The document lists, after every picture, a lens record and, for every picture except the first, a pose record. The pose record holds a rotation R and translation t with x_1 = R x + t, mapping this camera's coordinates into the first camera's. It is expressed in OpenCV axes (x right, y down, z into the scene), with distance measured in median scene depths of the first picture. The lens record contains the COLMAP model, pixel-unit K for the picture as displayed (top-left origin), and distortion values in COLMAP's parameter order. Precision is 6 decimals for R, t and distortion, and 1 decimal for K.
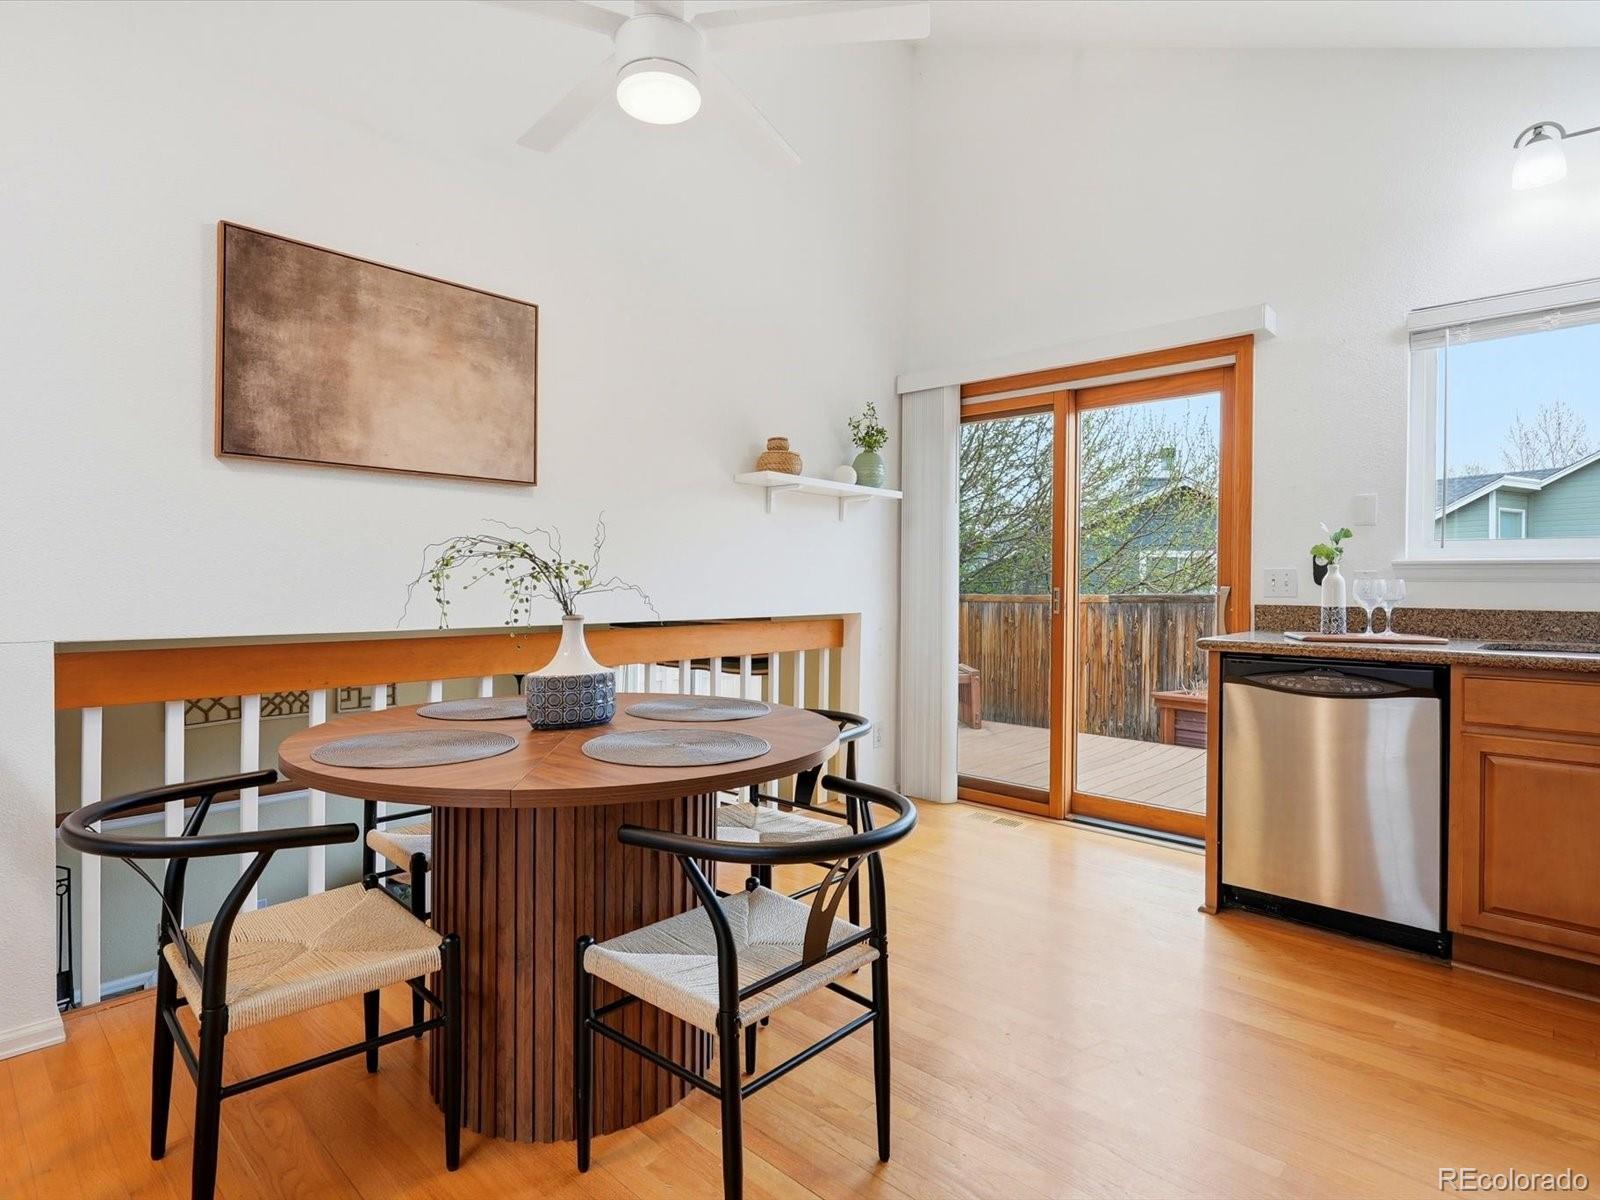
lens RADIAL K [[853.4, 0, 790.8], [0, 853.4, 586.1], [0, 0, 1]] dist [0.000724, 0.001270]
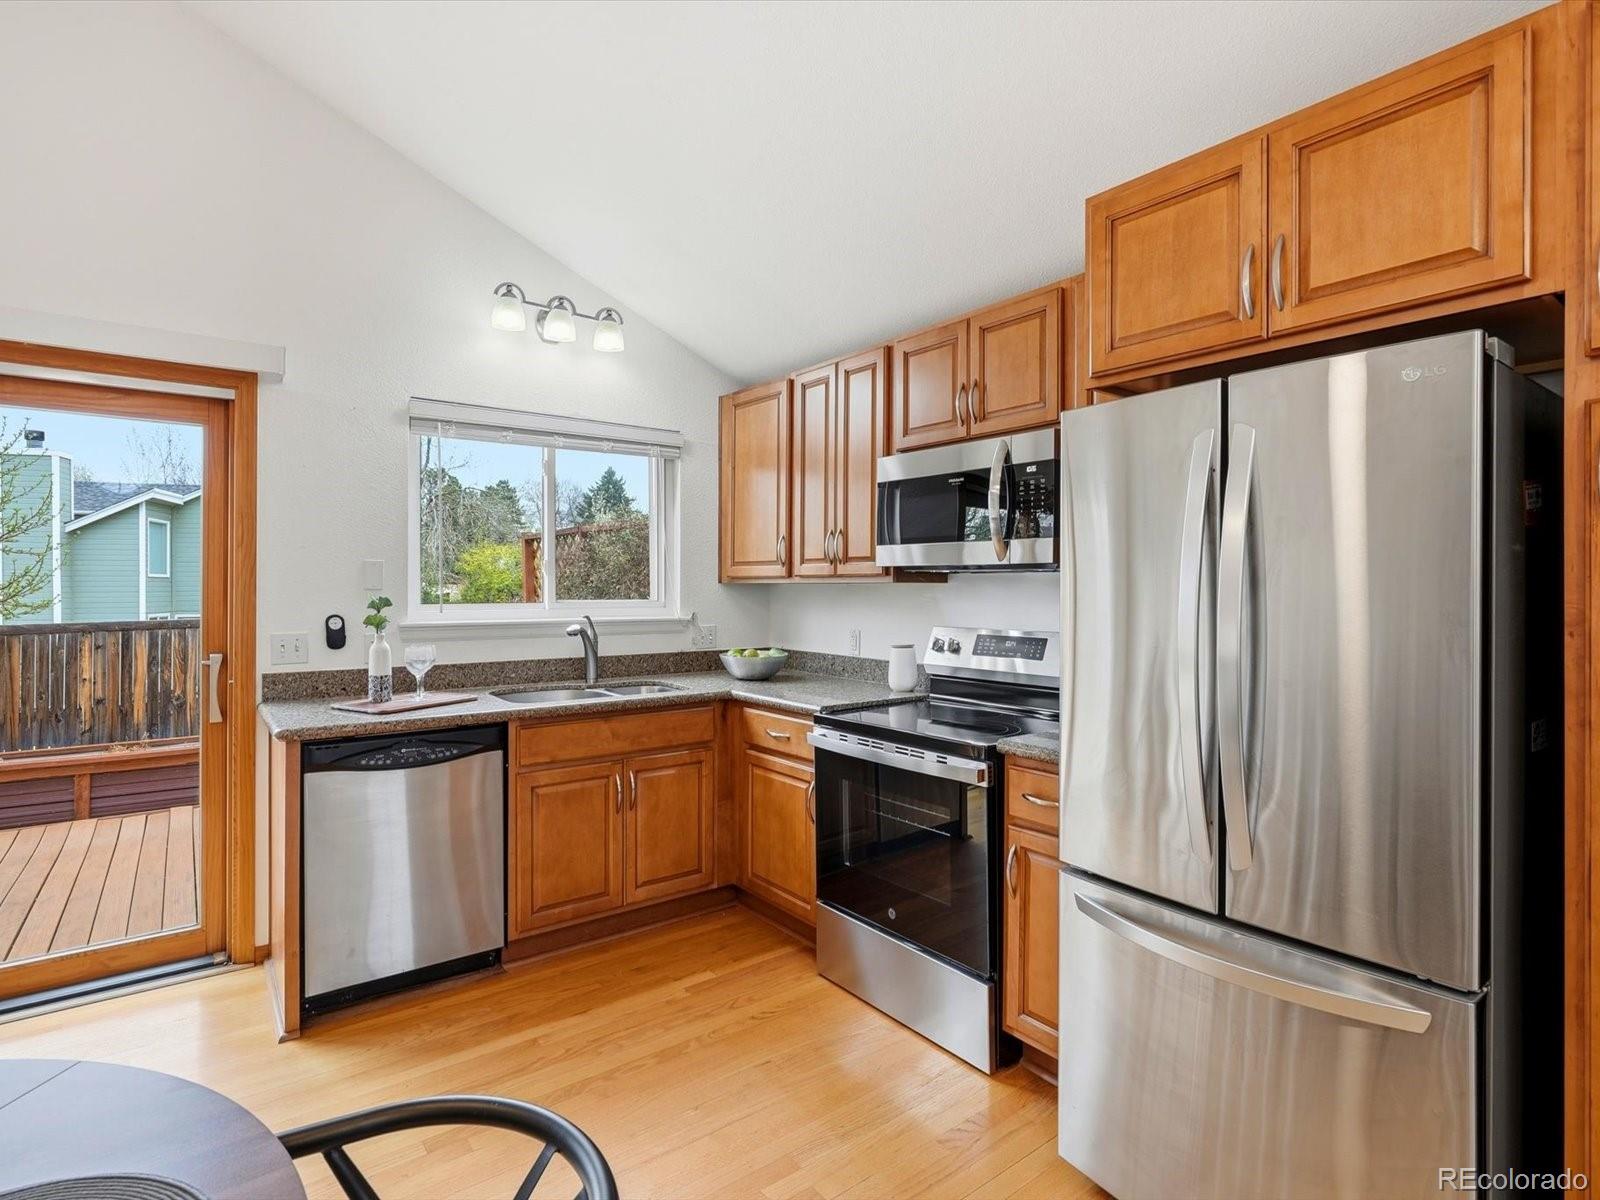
lens RADIAL K [[823.1, 0, 793.9], [0, 823.1, 586.6], [0, 0, 1]] dist [-0.004079, 0.001449]
pose [[0.169373, -0.008877, 0.985512, -0.249837], [0.005118, 0.999954, 0.008128, -0.086277], [-0.985539, 0.003668, 0.169411, 0.343446]]
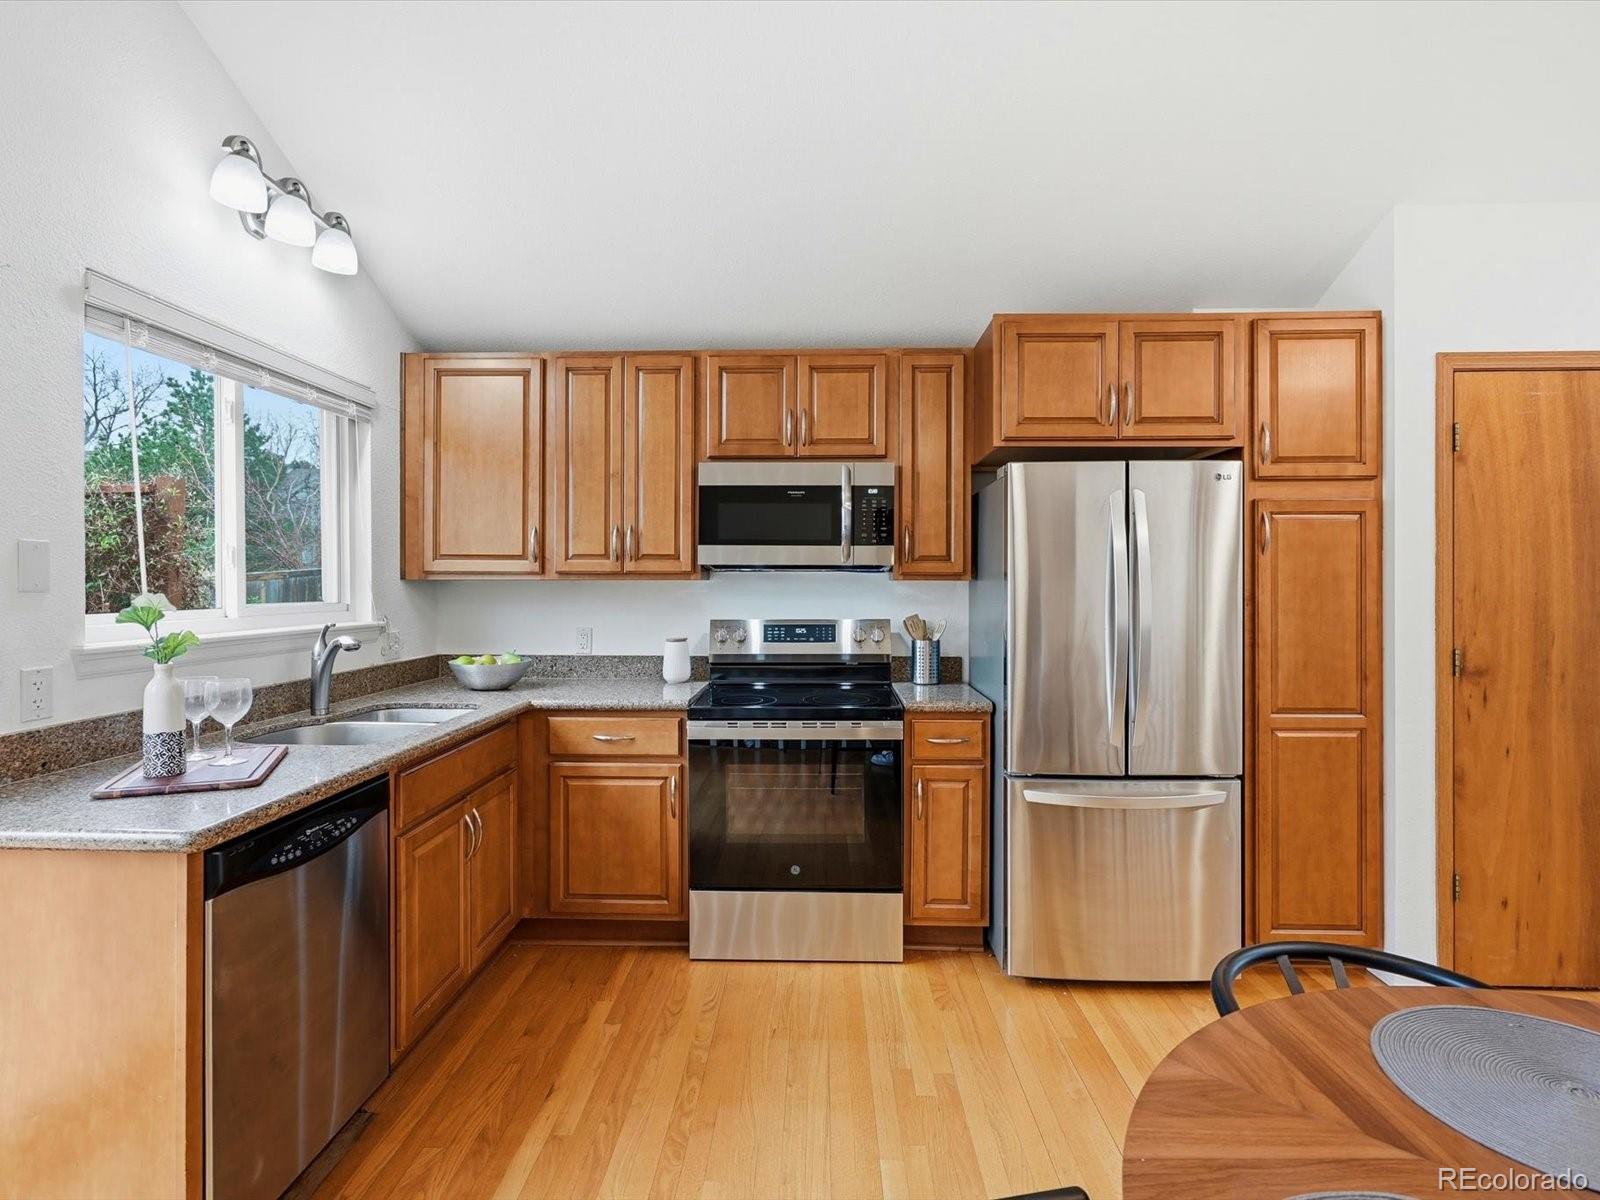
lens RADIAL K [[823.1, 0, 793.9], [0, 823.1, 586.6], [0, 0, 1]] dist [-0.004079, 0.001449]
pose [[-0.661463, -0.013041, 0.749864, -0.116729], [-0.001739, 0.999873, 0.015855, -0.090602], [-0.749975, 0.009183, -0.661402, 1.048063]]
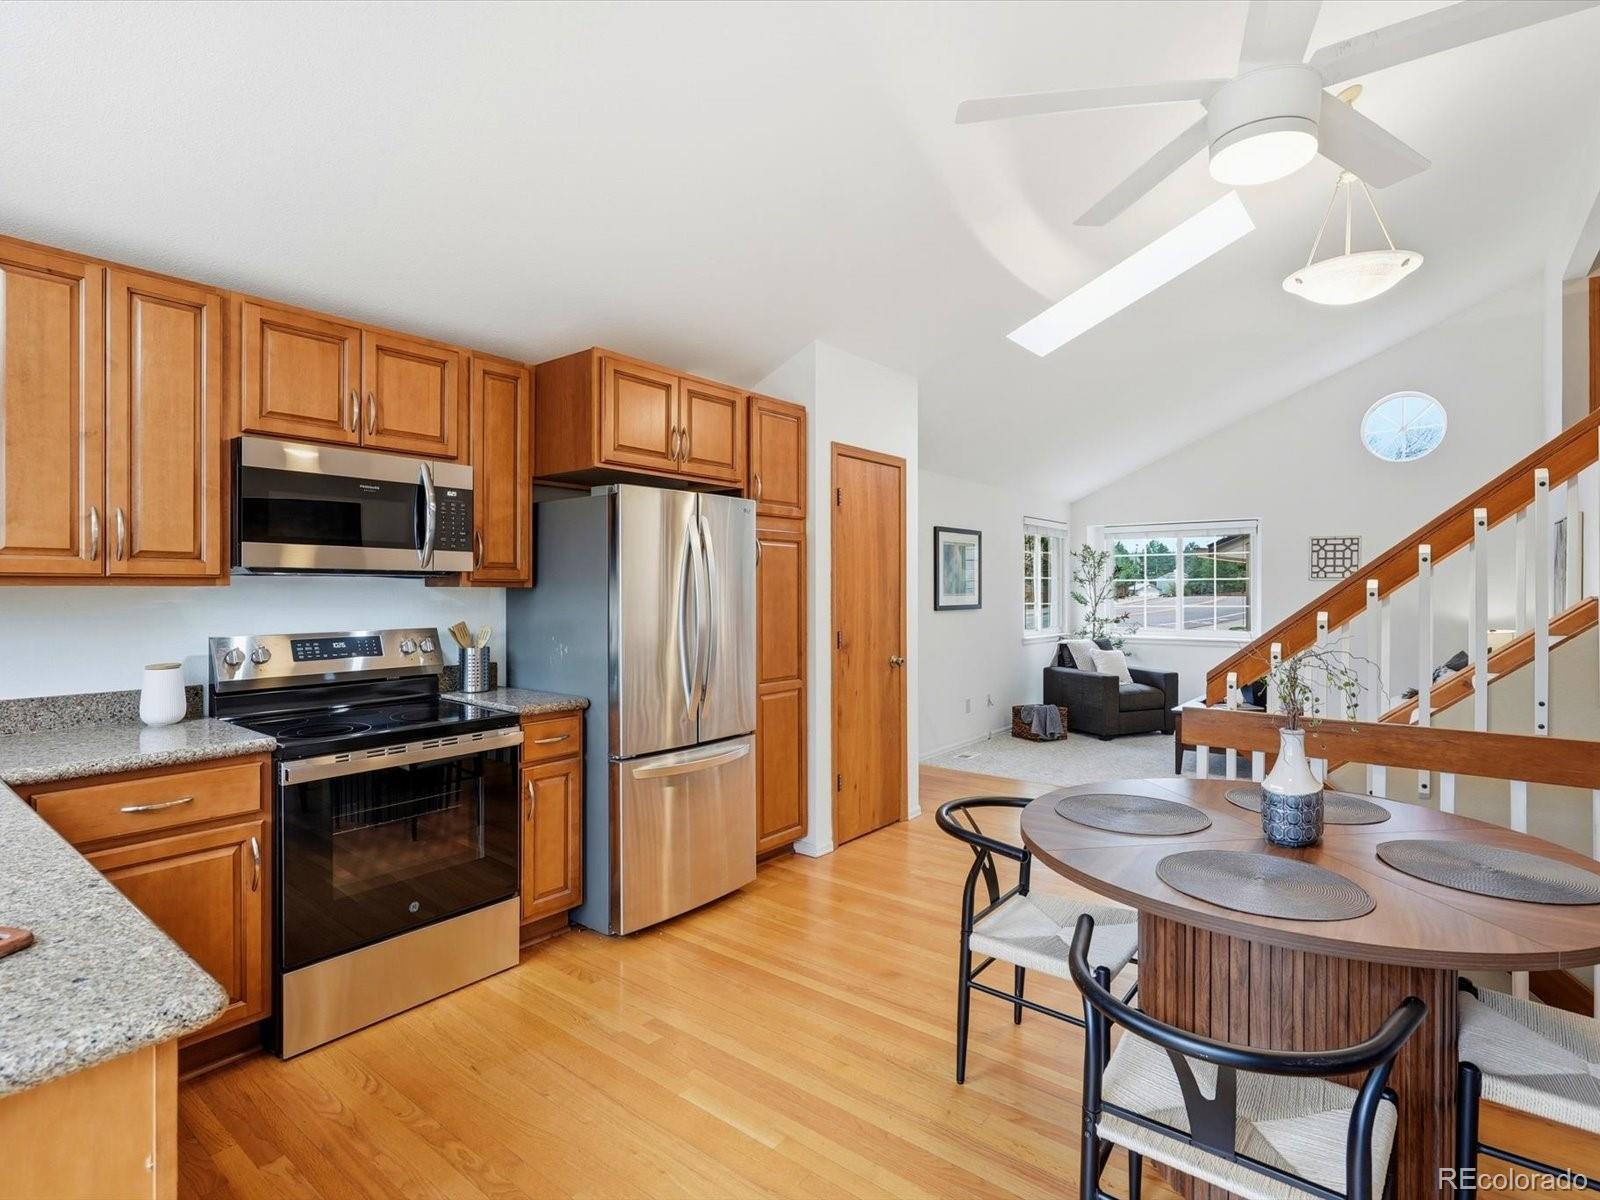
lens RADIAL K [[816.7, 0, 796.6], [0, 816.7, 592.0], [0, 0, 1]] dist [-0.004316, 0.002636]
pose [[-0.996252, -0.010789, -0.085828, 0.287510], [-0.011835, 0.999862, 0.011689, -0.092888], [0.085690, 0.012661, -0.996241, 1.315014]]
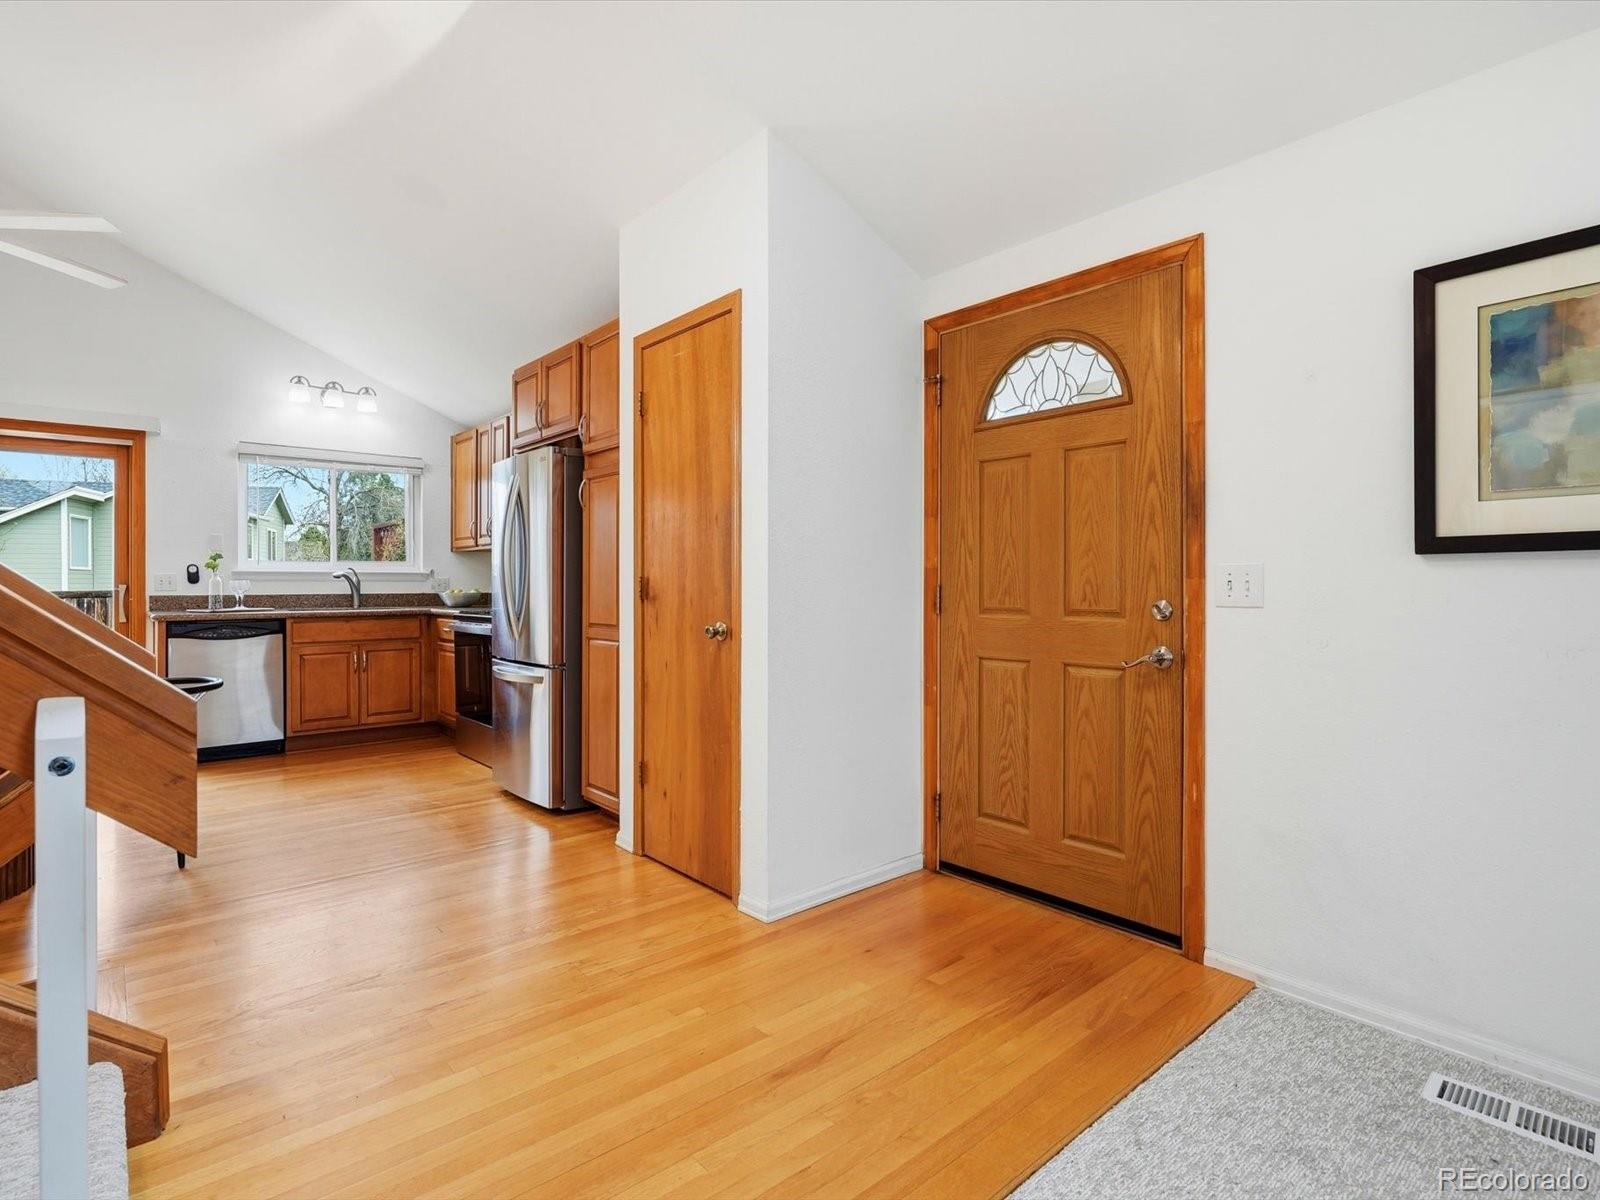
lens RADIAL K [[823.1, 0, 793.9], [0, 823.1, 586.6], [0, 0, 1]] dist [-0.004079, 0.001449]
pose [[0.111109, -0.012378, 0.993731, -1.028978], [0.008356, 0.999899, 0.011520, -0.004452], [-0.993773, 0.007024, 0.111201, -0.475170]]
